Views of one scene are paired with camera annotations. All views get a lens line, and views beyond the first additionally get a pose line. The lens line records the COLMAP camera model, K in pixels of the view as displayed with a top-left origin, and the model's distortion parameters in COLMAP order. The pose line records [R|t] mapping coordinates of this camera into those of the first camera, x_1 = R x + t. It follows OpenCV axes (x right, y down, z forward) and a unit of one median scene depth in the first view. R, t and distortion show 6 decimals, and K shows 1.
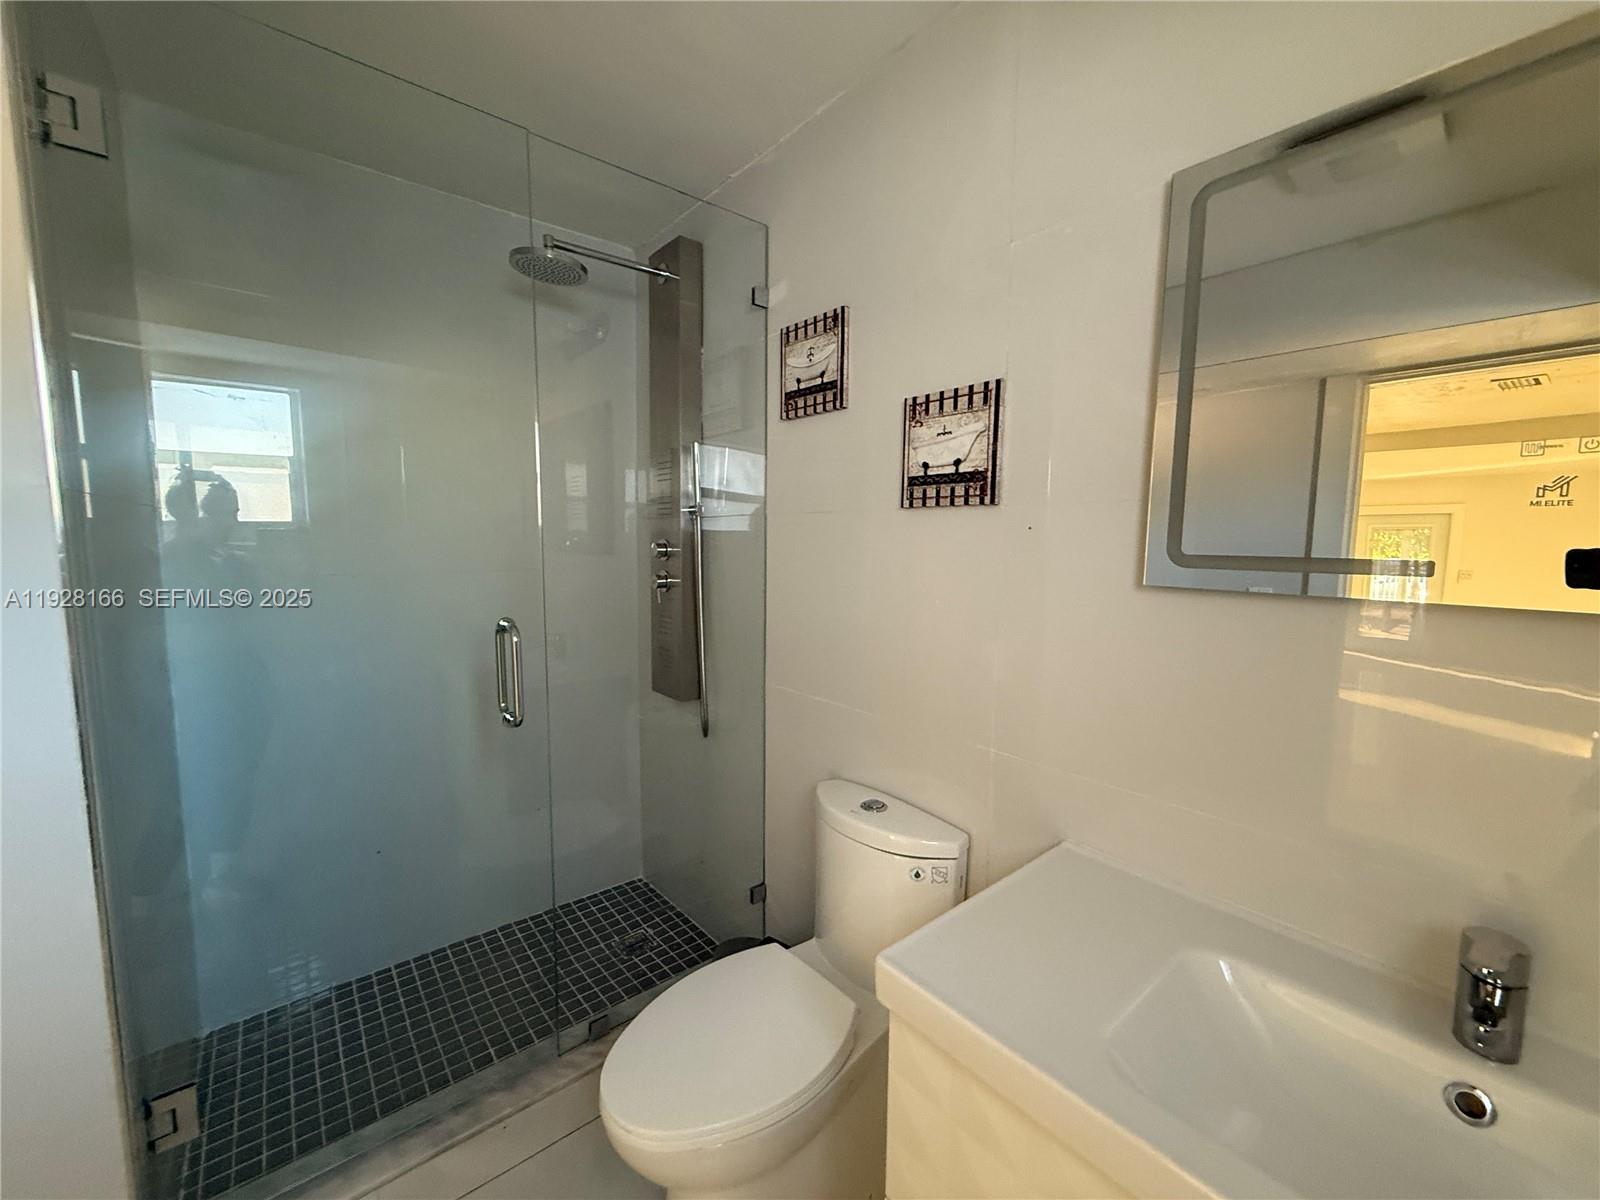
lens RADIAL K [[639.7, 0, 797.9], [0, 639.7, 598.5], [0, 0, 1]] dist [0.000971, -0.000011]
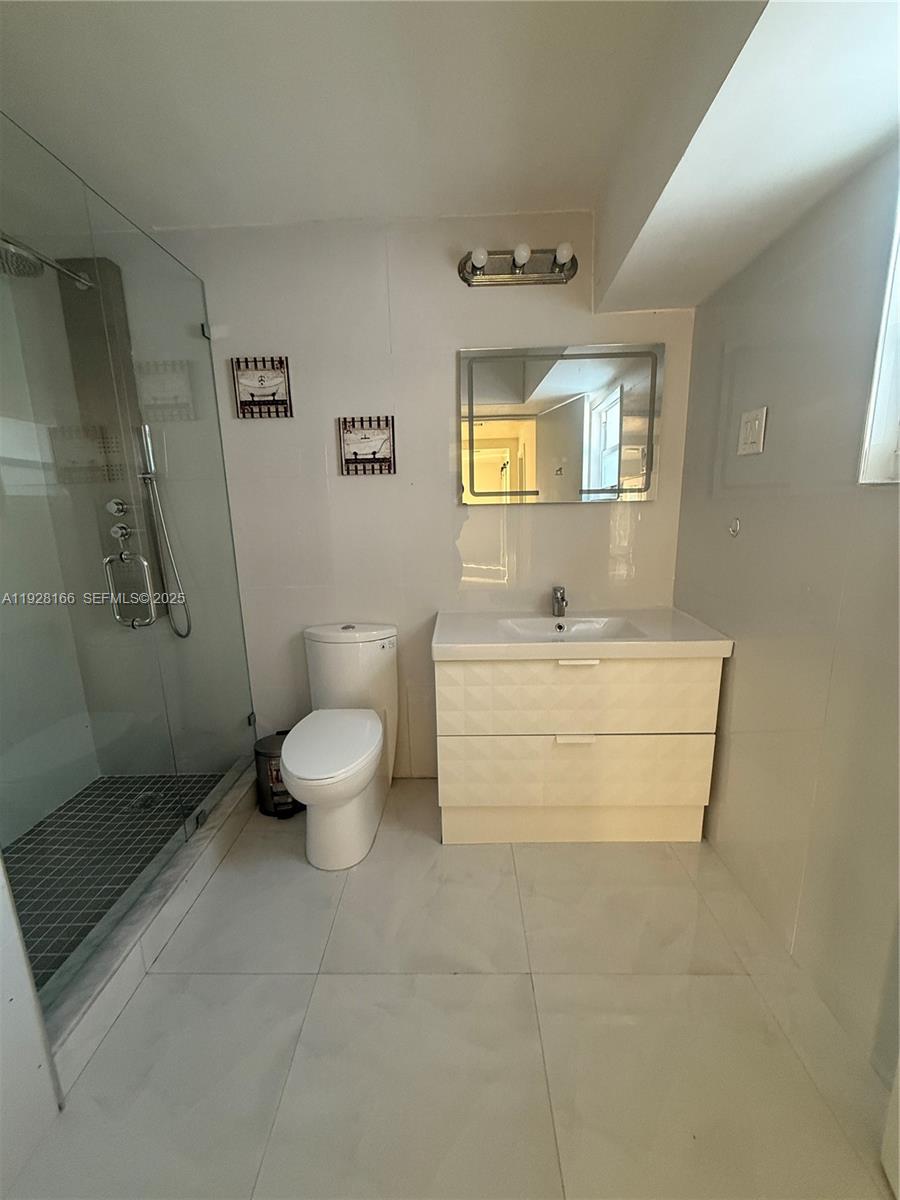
lens RADIAL K [[479.8, 0, 451.0], [0, 479.8, 599.1], [0, 0, 1]] dist [0.000971, -0.000011]
pose [[0.654692, -0.177219, 0.734828, -0.774707], [0.104009, 0.984002, 0.144646, 0.055605], [-0.748706, -0.018270, 0.662650, -0.234470]]
